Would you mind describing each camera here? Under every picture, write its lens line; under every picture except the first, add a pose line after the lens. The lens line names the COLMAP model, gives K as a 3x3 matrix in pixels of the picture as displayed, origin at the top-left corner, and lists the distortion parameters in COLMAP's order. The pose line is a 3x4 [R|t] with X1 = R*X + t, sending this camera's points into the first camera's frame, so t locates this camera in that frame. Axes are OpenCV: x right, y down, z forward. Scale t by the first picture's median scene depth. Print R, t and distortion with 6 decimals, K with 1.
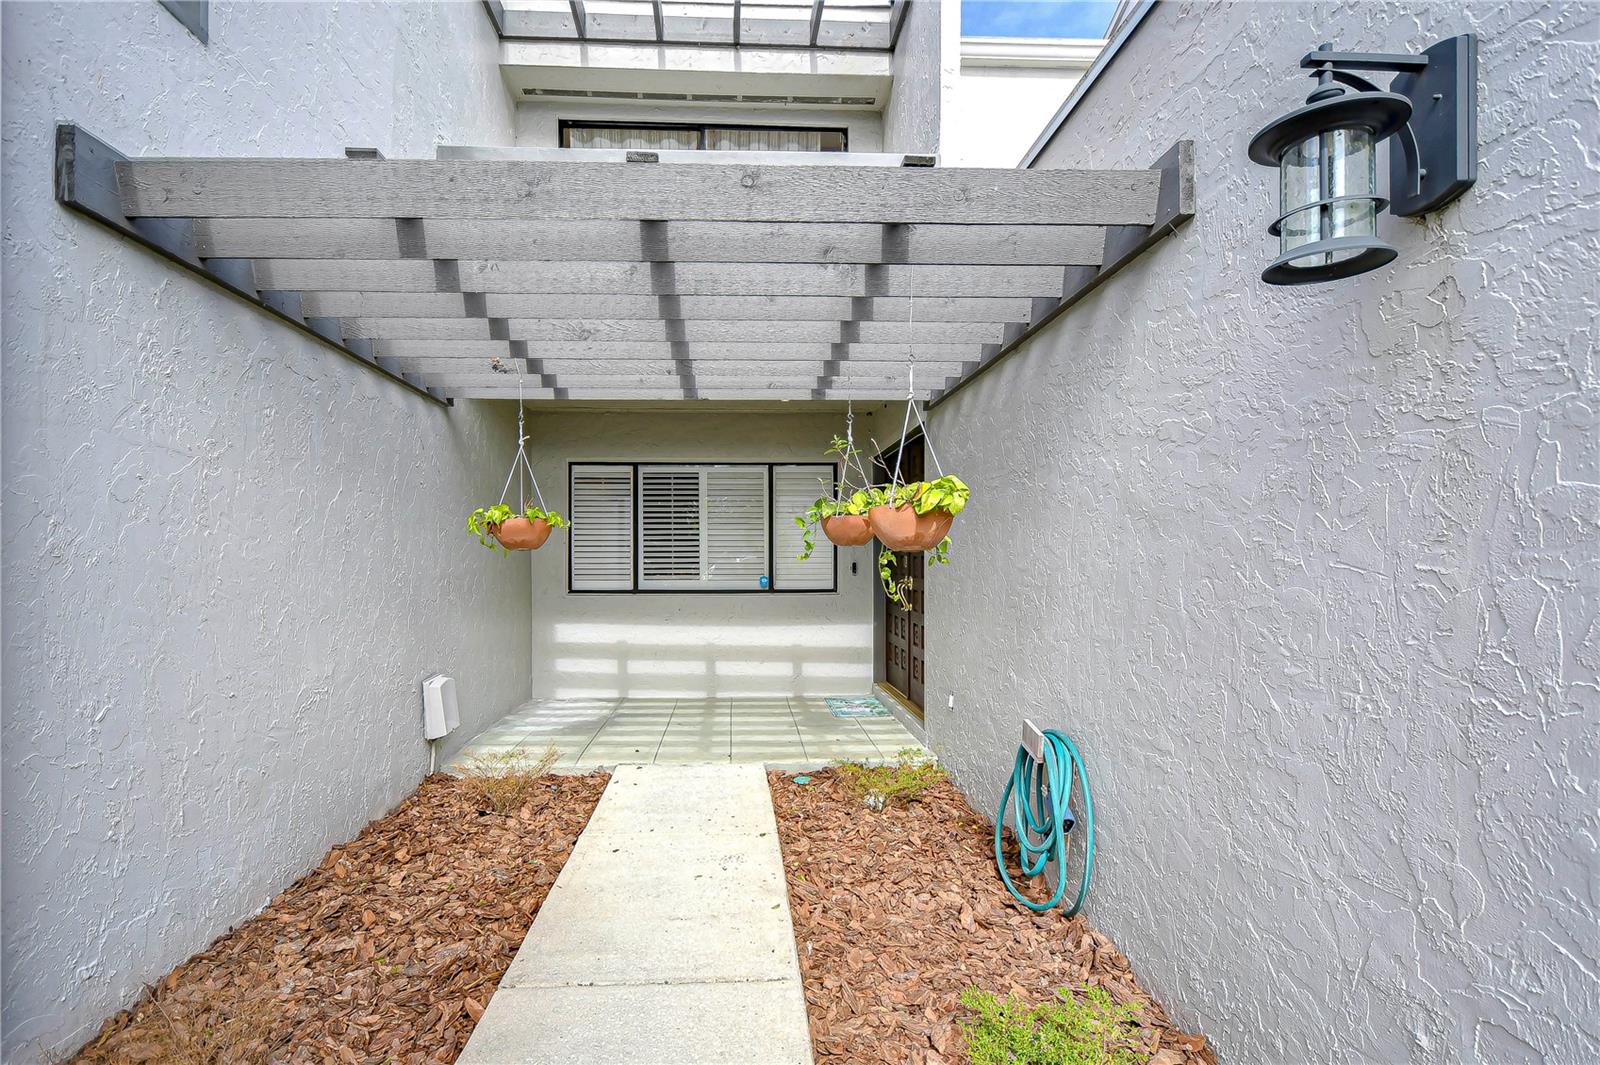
lens RADIAL K [[737.1, 0, 799.0], [0, 737.1, 544.5], [0, 0, 1]] dist [0.012473, -0.008530]
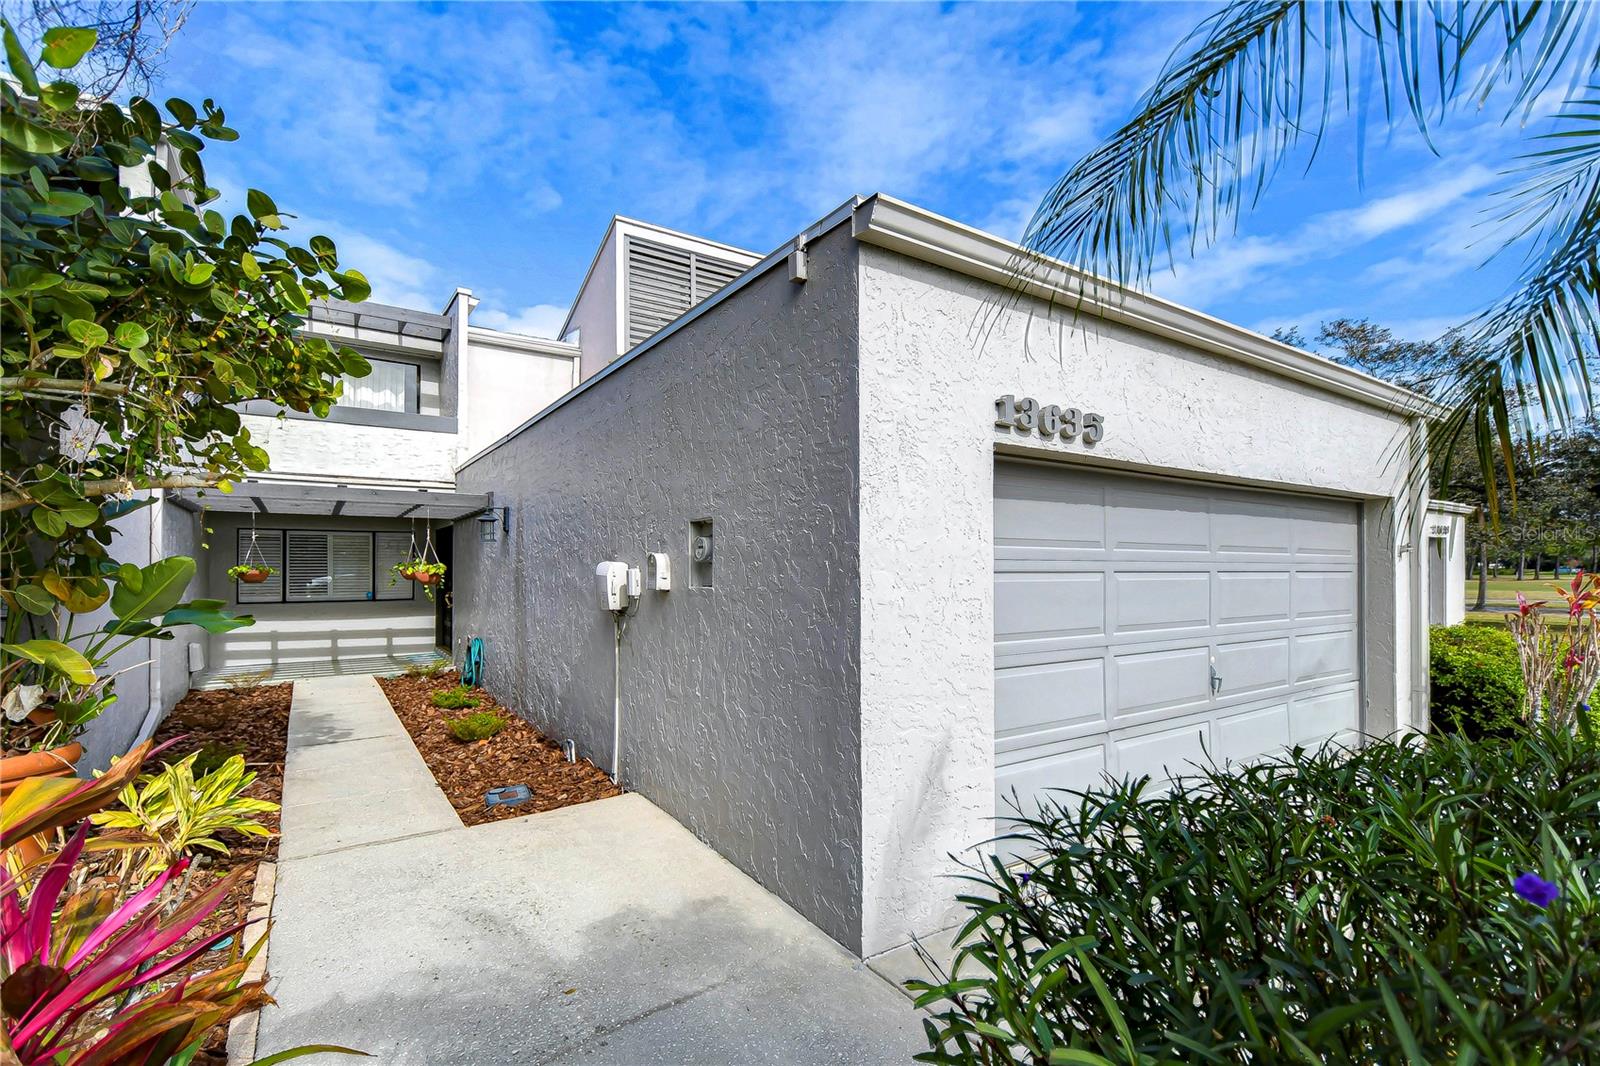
lens RADIAL K [[737.1, 0, 808.4], [0, 737.1, 557.7], [0, 0, 1]] dist [0.012473, -0.008530]
pose [[0.874522, 0.006742, 0.484938, 0.015604], [-0.009993, 0.999942, 0.004120, -0.062052], [-0.484882, -0.008449, 0.874539, -1.159422]]
